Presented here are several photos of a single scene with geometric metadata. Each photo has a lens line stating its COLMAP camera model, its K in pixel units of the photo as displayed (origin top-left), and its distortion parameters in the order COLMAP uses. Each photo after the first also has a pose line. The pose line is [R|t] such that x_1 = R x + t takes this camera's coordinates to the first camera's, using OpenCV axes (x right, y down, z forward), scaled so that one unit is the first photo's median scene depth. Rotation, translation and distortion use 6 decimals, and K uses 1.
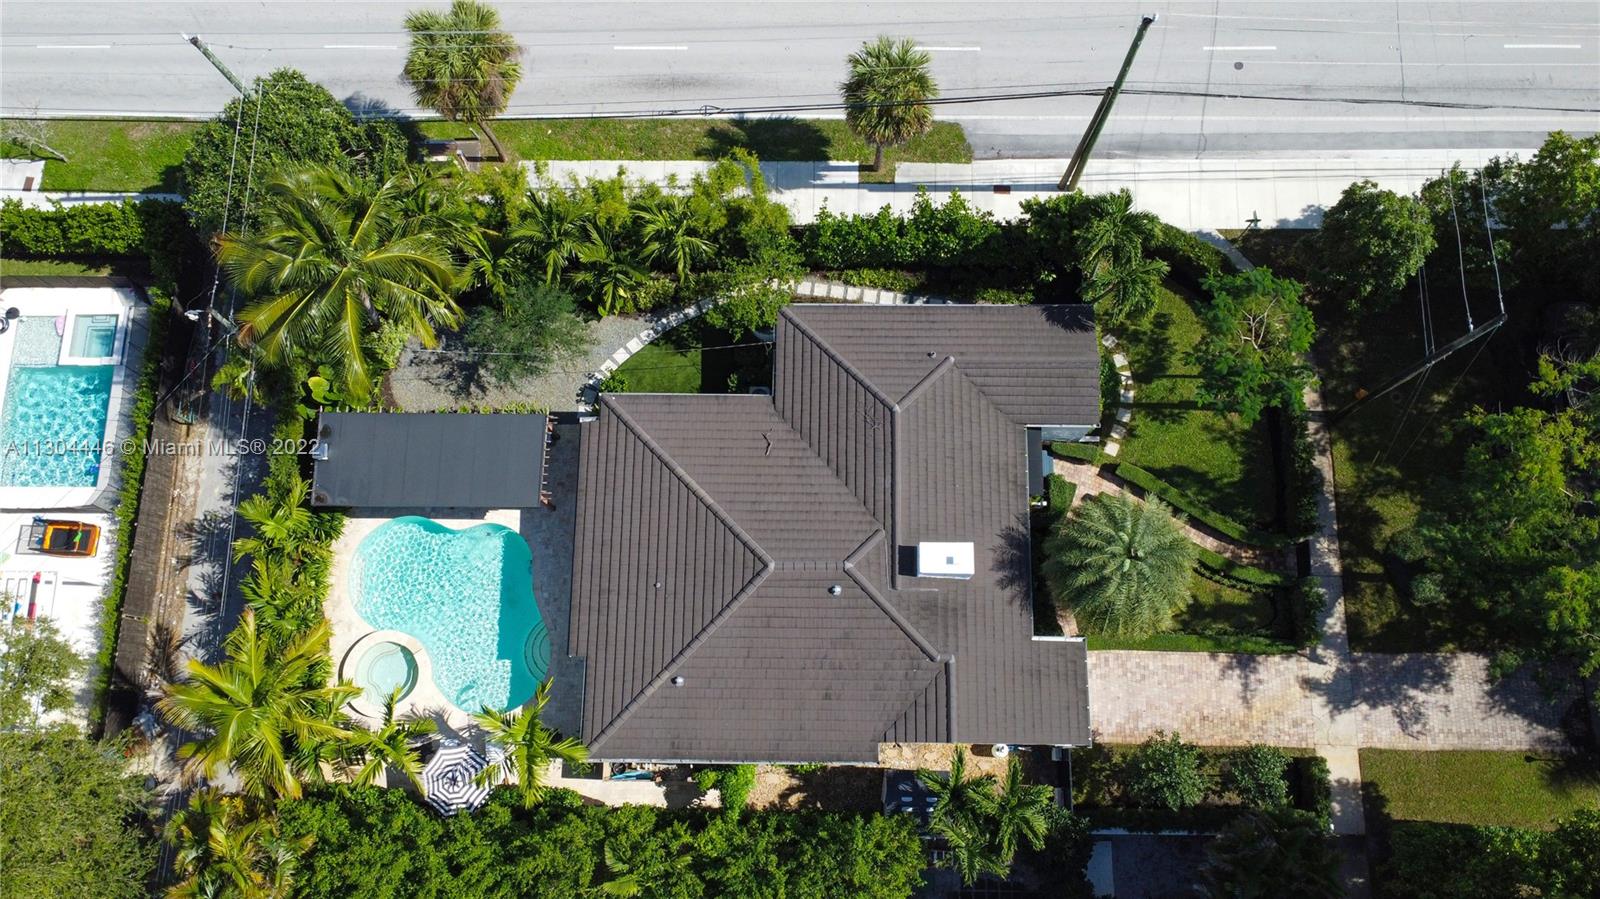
lens RADIAL K [[1177.5, 0, 802.8], [0, 1177.5, 454.5], [0, 0, 1]] dist [0.011444, -0.006241]
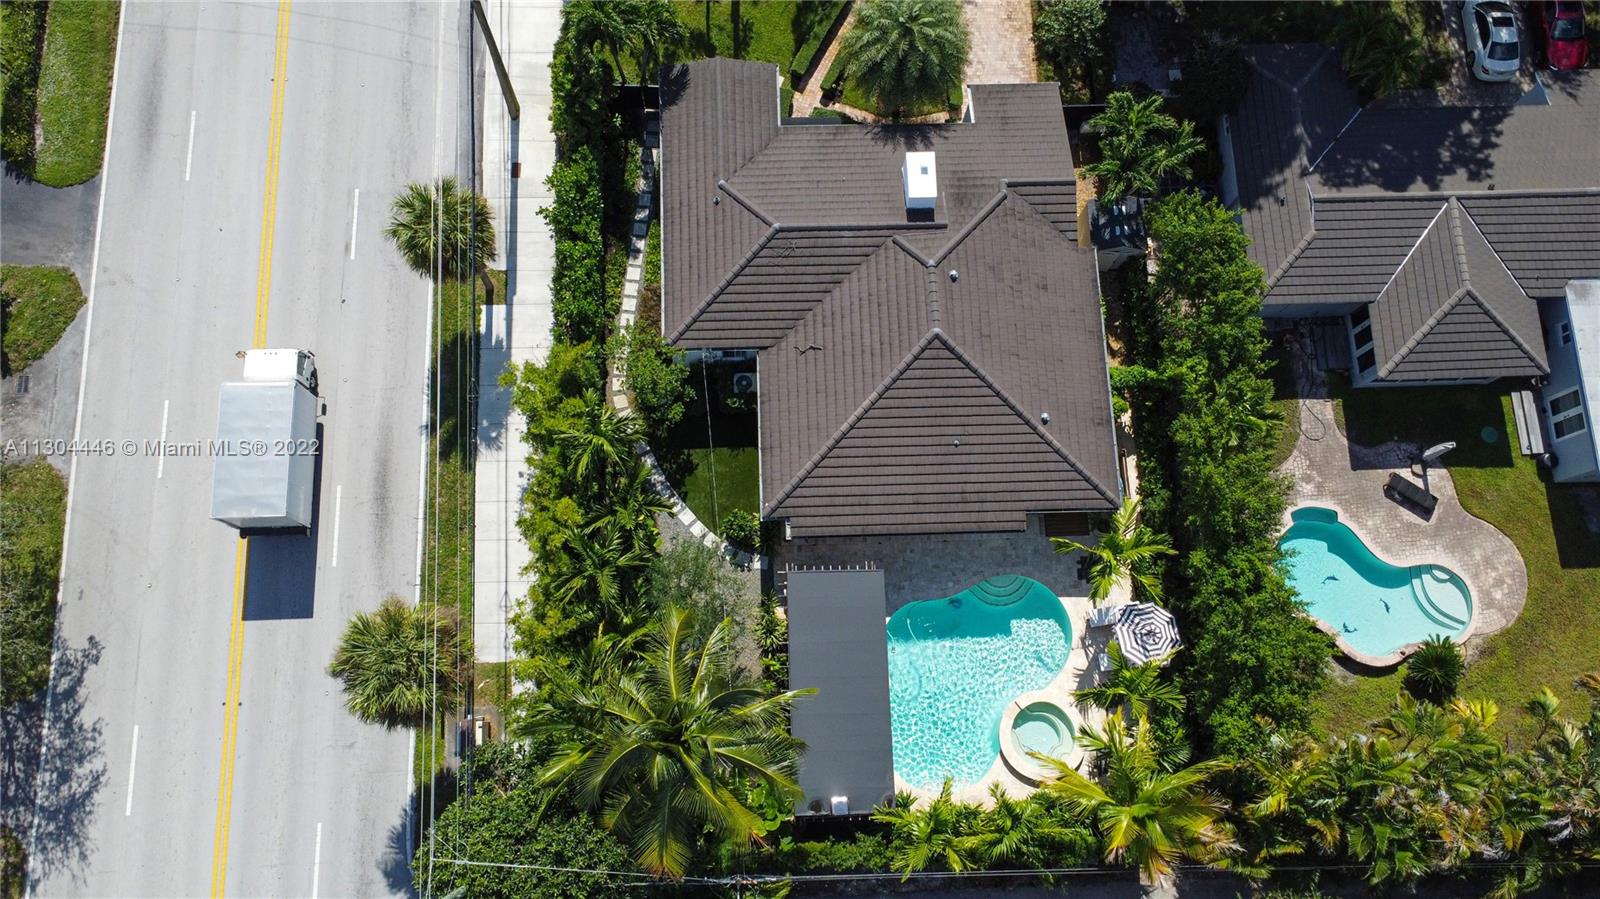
lens RADIAL K [[1177.5, 0, 793.7], [0, 1177.5, 441.5], [0, 0, 1]] dist [0.011444, -0.006241]
pose [[-0.044225, -0.966166, 0.254103, -0.355663], [0.966211, 0.023285, 0.256699, -0.275392], [-0.253931, 0.256870, 0.932490, 0.066011]]
